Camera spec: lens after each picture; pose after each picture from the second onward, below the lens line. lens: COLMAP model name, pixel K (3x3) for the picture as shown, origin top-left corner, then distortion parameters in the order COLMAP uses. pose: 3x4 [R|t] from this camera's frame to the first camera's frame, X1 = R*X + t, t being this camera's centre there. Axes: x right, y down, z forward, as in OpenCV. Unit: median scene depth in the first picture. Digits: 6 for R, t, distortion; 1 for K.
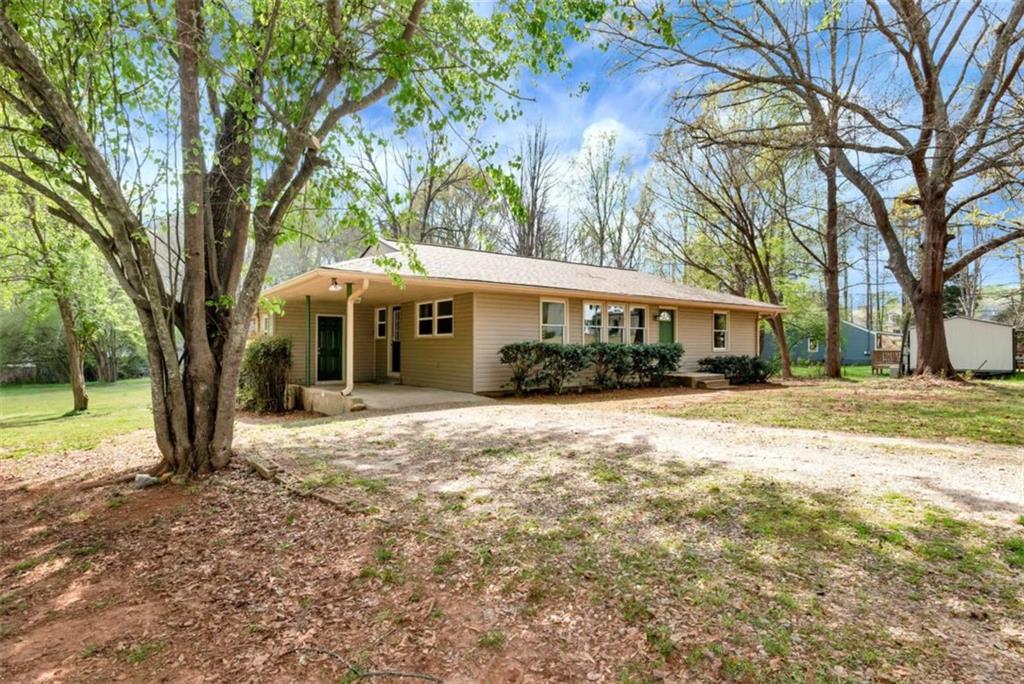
lens RADIAL K [[532.4, 0, 512.0], [0, 532.4, 343.6], [0, 0, 1]] dist [-0.000047, -0.000029]
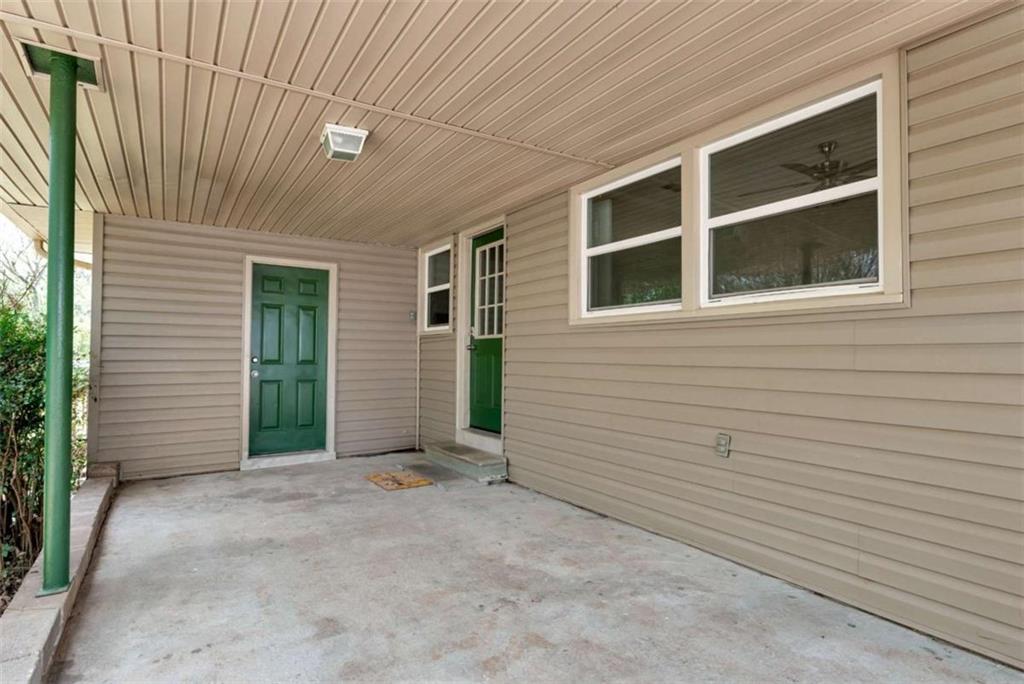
lens RADIAL K [[532.4, 0, 512.4], [0, 532.4, 345.0], [0, 0, 1]] dist [-0.000047, -0.000029]
pose [[0.998640, 0.003309, -0.052028, -0.184480], [-0.004234, 0.999835, -0.017682, 0.005579], [0.051961, 0.017879, 0.998489, 0.677144]]
